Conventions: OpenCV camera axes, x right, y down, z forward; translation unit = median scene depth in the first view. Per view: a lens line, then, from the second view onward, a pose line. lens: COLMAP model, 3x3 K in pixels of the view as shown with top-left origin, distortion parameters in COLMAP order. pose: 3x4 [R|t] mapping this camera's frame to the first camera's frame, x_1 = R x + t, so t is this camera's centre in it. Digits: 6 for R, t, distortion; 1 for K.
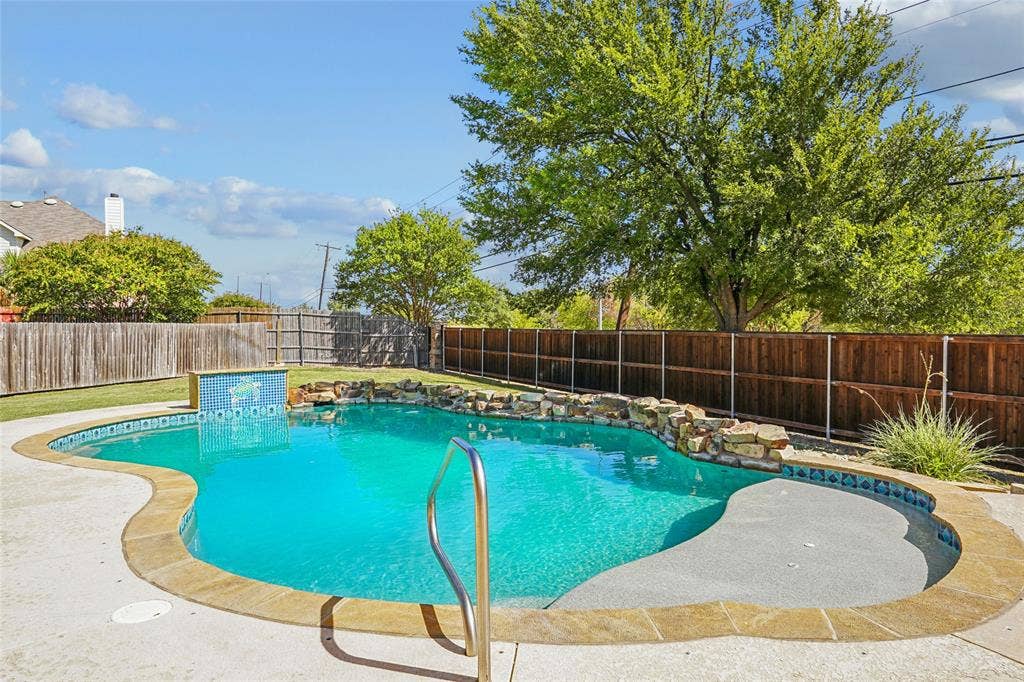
lens RADIAL K [[648.8, 0, 510.7], [0, 648.8, 337.6], [0, 0, 1]] dist [-0.001700, -0.003400]
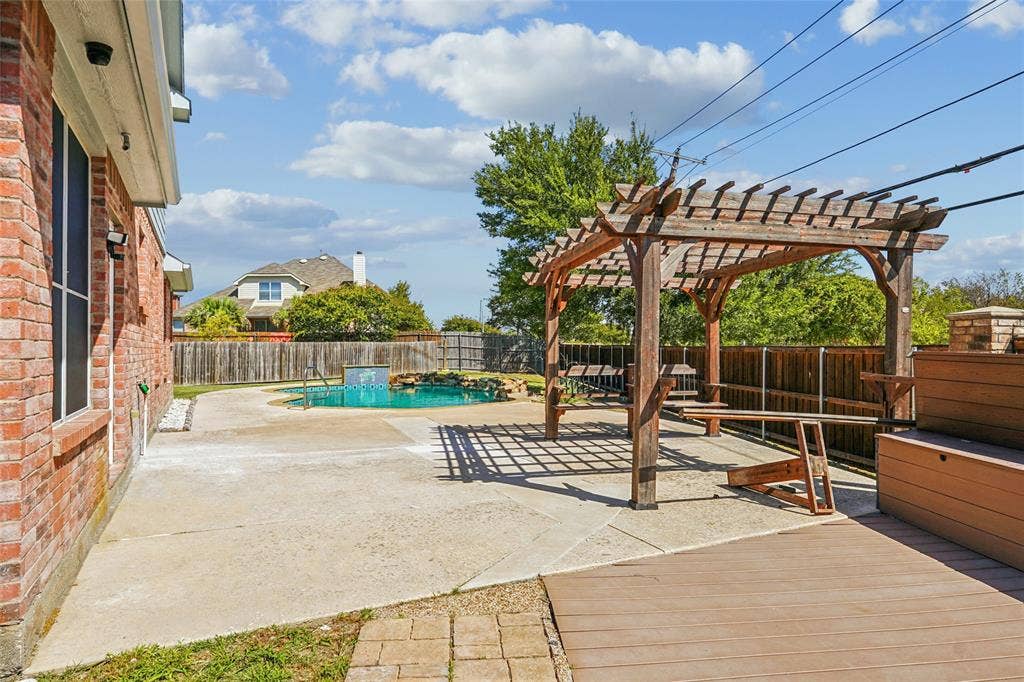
lens RADIAL K [[648.8, 0, 512.4], [0, 648.8, 341.2], [0, 0, 1]] dist [-0.001700, -0.003400]
pose [[0.933122, -0.005672, -0.359516, 0.658544], [-0.001845, 0.999787, -0.020560, 0.014552], [0.359556, 0.019848, 0.932912, -0.634177]]
